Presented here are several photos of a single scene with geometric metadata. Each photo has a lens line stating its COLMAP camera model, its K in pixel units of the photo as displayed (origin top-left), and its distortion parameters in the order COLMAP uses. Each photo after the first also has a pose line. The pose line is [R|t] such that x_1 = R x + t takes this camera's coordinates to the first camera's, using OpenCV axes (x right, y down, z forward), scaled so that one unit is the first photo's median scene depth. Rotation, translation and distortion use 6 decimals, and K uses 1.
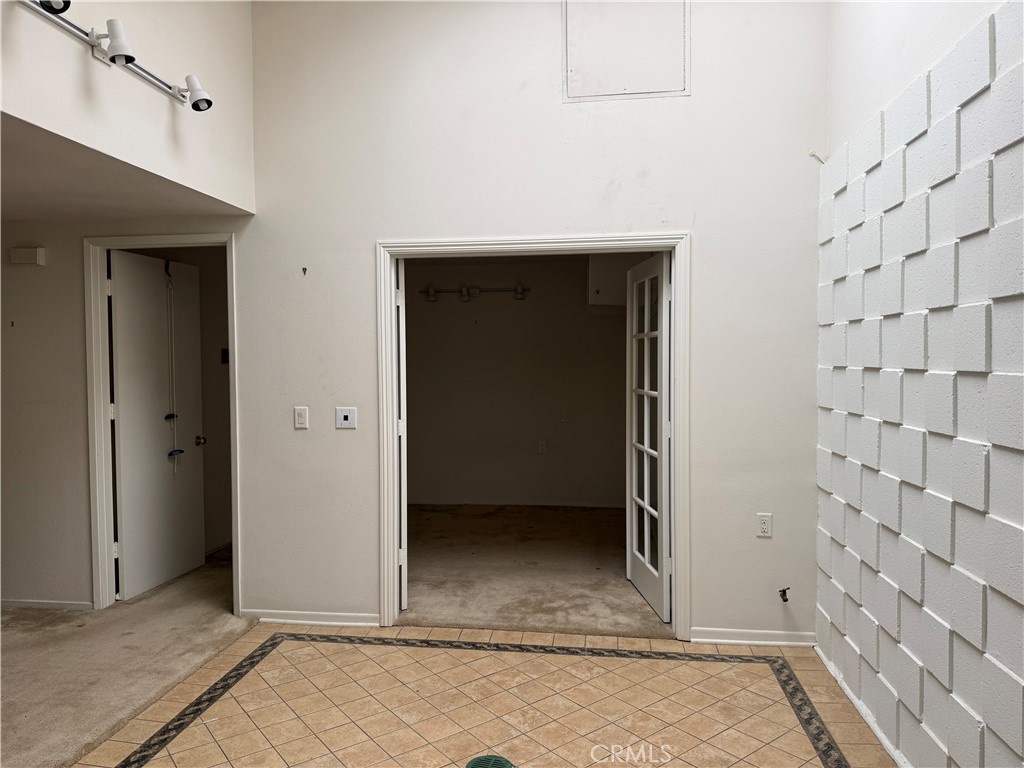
lens RADIAL K [[724.4, 0, 507.5], [0, 724.4, 384.9], [0, 0, 1]] dist [0.003846, -0.005067]
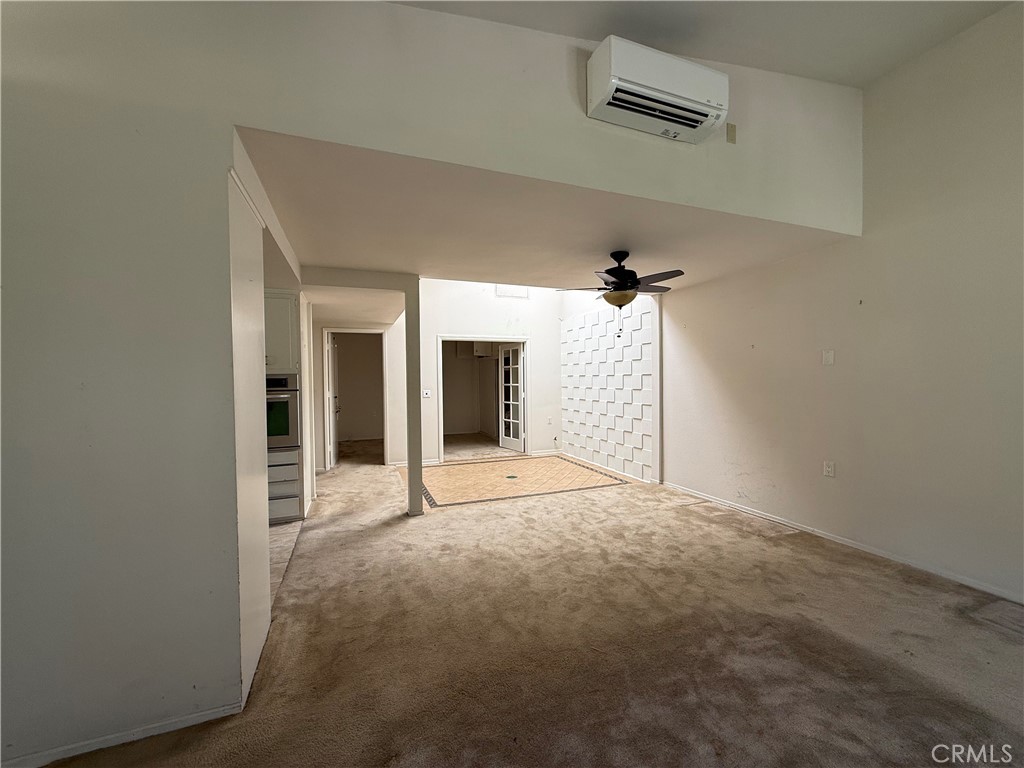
lens RADIAL K [[410.5, 0, 508.5], [0, 410.5, 385.5], [0, 0, 1]] dist [-0.002217, 0.000346]
pose [[0.879008, -0.012307, 0.476647, -0.743277], [0.022513, 0.999623, -0.015707, 0.046446], [-0.476274, 0.024537, 0.878954, -0.649867]]
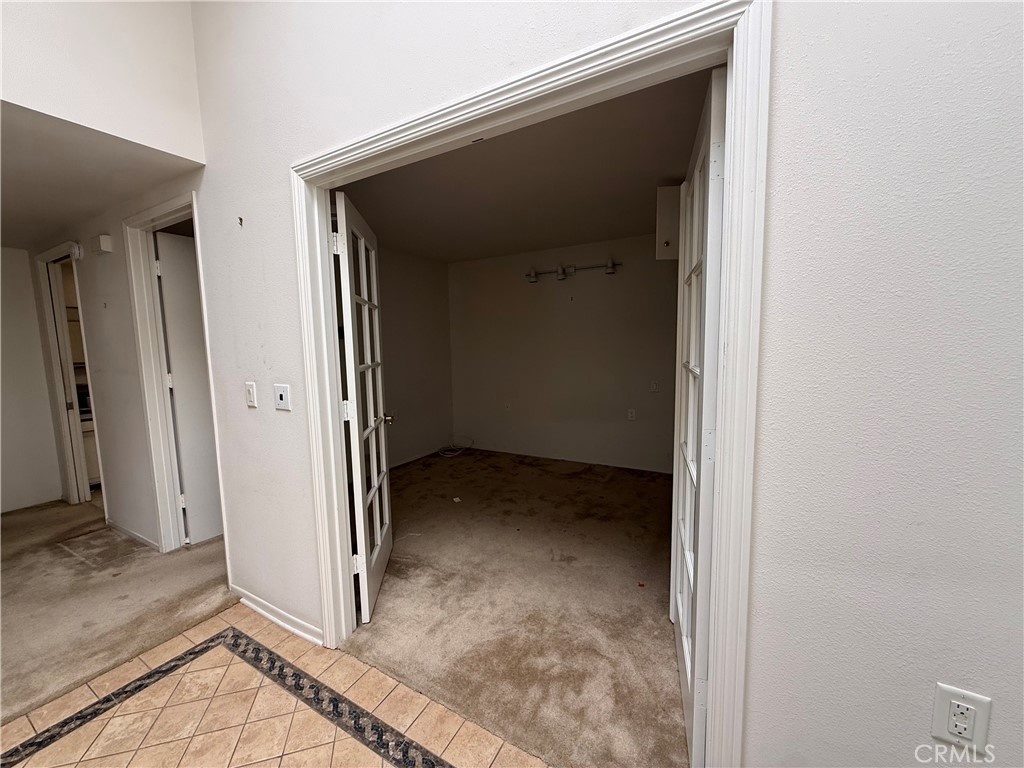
lens RADIAL K [[410.5, 0, 508.5], [0, 410.5, 385.5], [0, 0, 1]] dist [-0.002217, 0.000346]
pose [[0.923065, 0.027528, -0.383657, 0.199579], [0.000964, 0.997267, 0.073876, -0.002189], [0.384642, -0.068563, 0.920516, 0.682268]]
